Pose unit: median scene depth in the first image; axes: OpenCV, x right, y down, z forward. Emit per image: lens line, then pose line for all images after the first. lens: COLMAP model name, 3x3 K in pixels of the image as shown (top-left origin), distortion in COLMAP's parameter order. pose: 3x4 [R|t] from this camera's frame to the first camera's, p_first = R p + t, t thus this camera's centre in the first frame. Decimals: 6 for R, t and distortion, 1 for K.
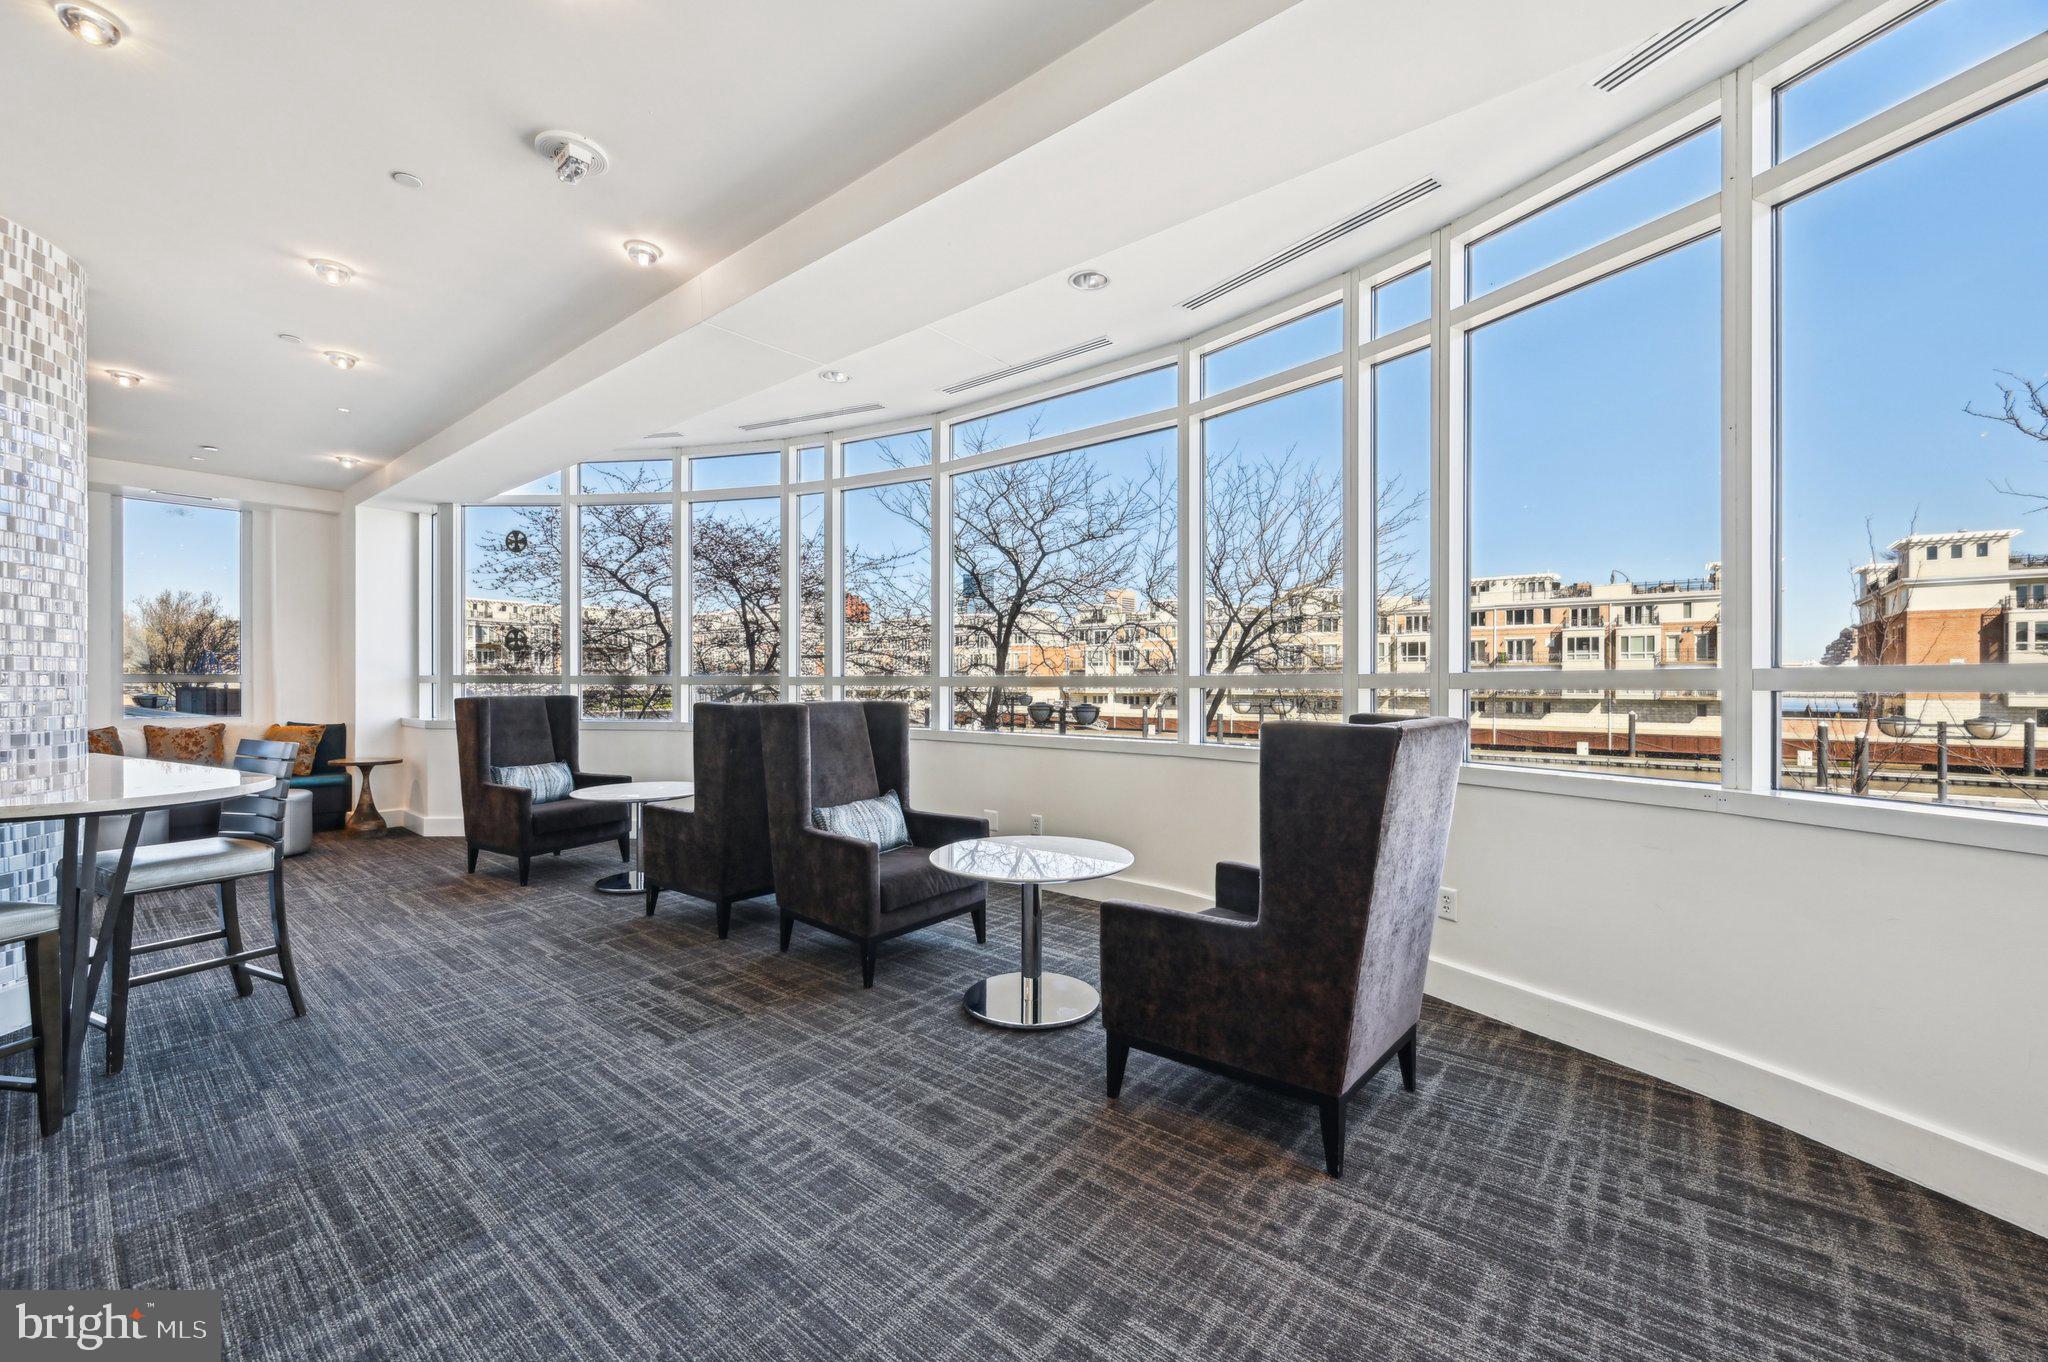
lens RADIAL K [[806.0, 0, 1035.7], [0, 806.0, 684.5], [0, 0, 1]] dist [-0.001112, -0.000305]
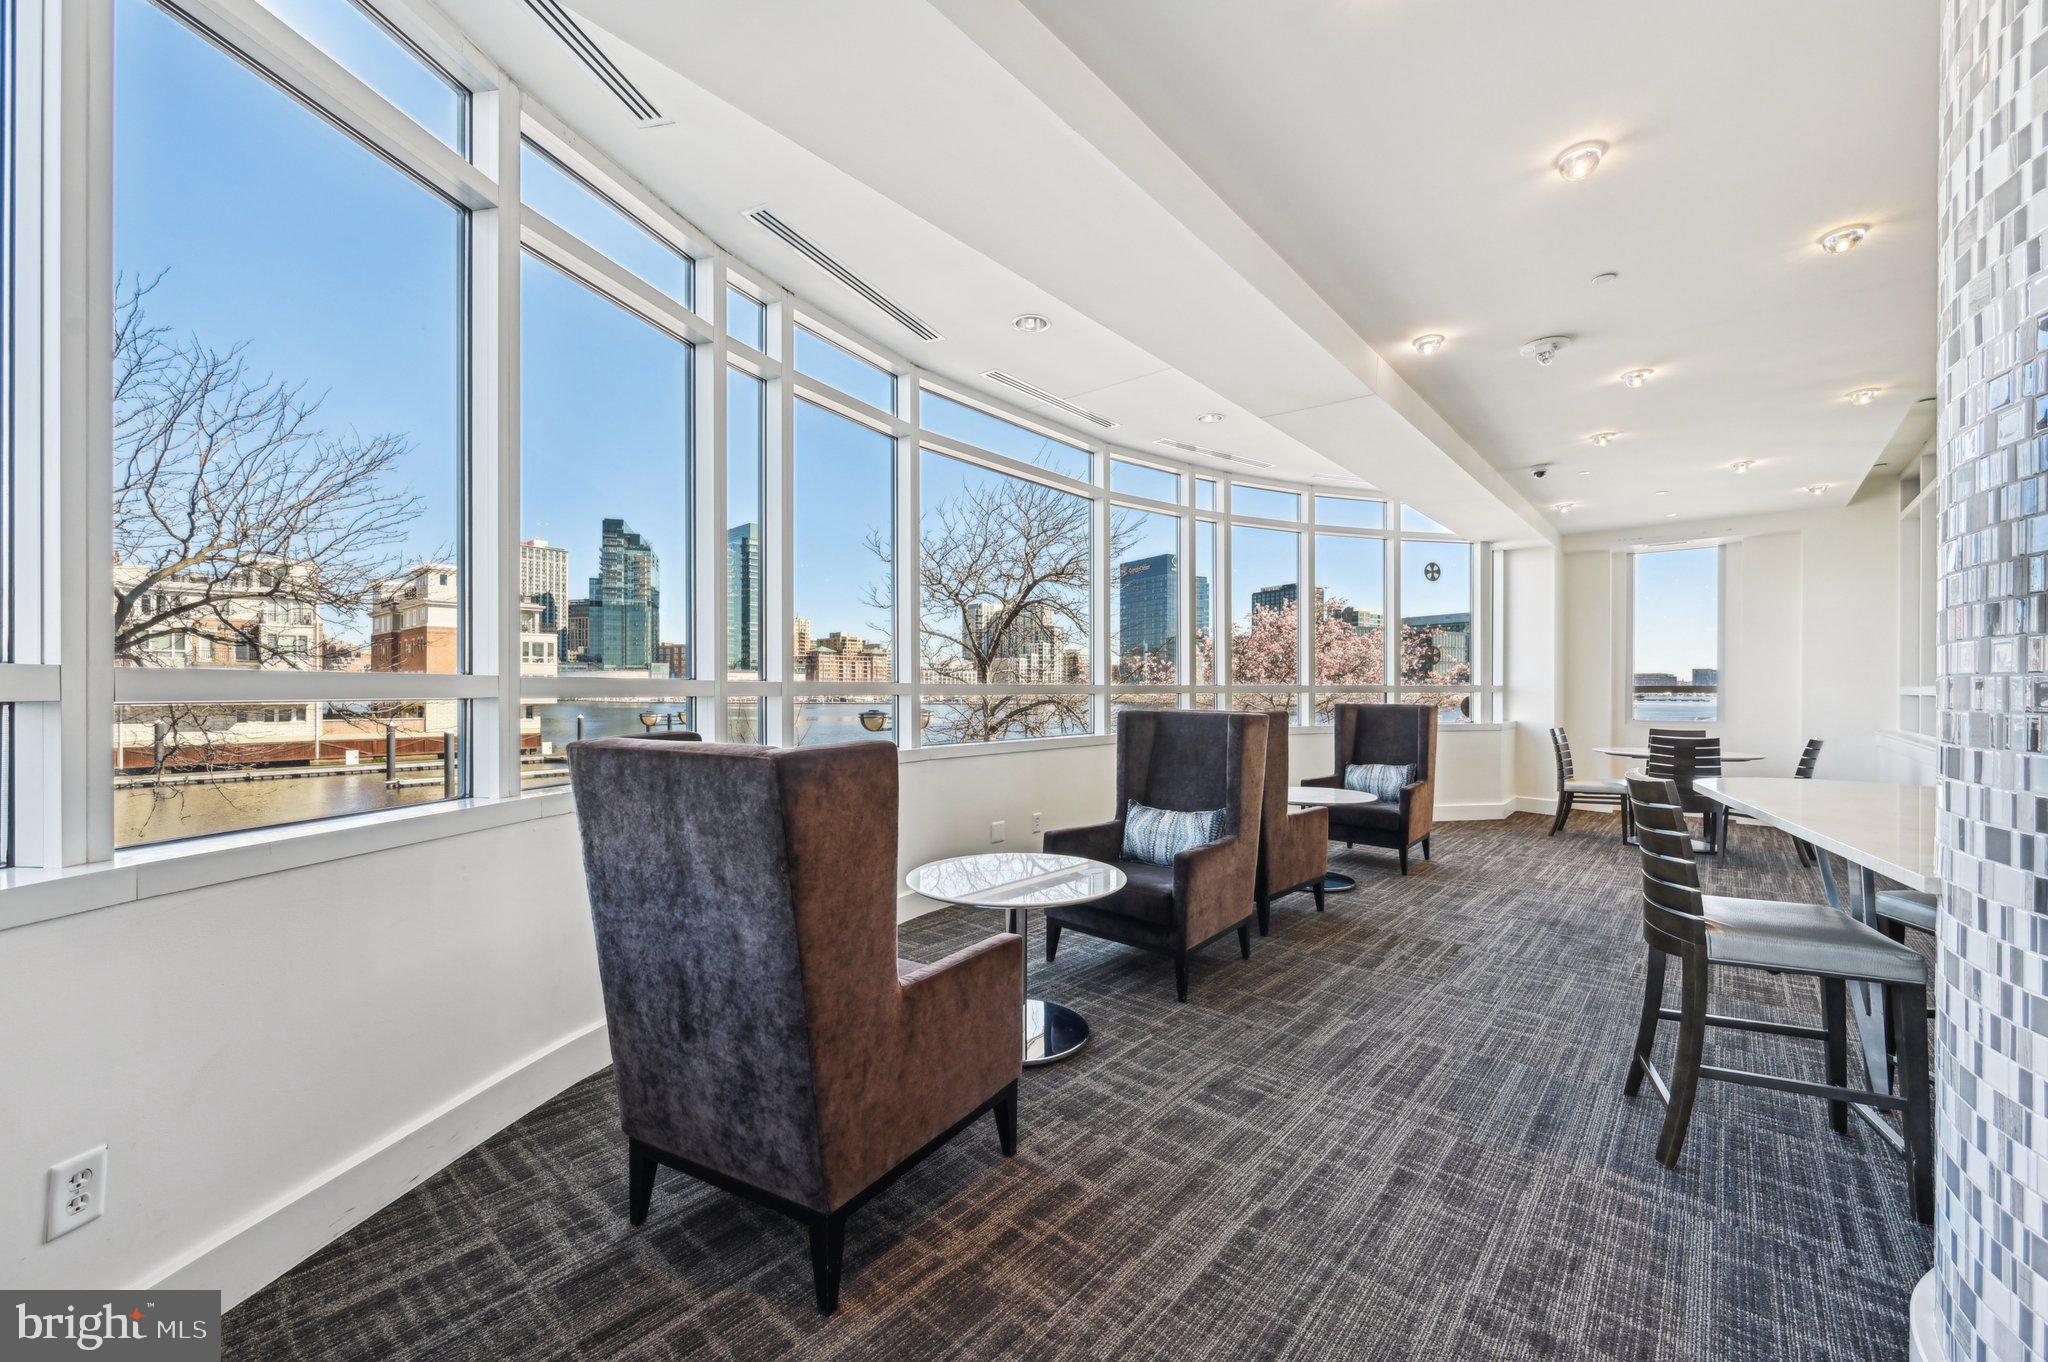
lens RADIAL K [[806.0, 0, 1035.7], [0, 806.0, 687.2], [0, 0, 1]] dist [-0.001112, -0.000305]
pose [[0.026731, 0.000494, 0.999643, -1.147778], [-0.000371, 1.000000, -0.000484, -0.006583], [-0.999643, -0.000358, 0.026731, 1.037287]]
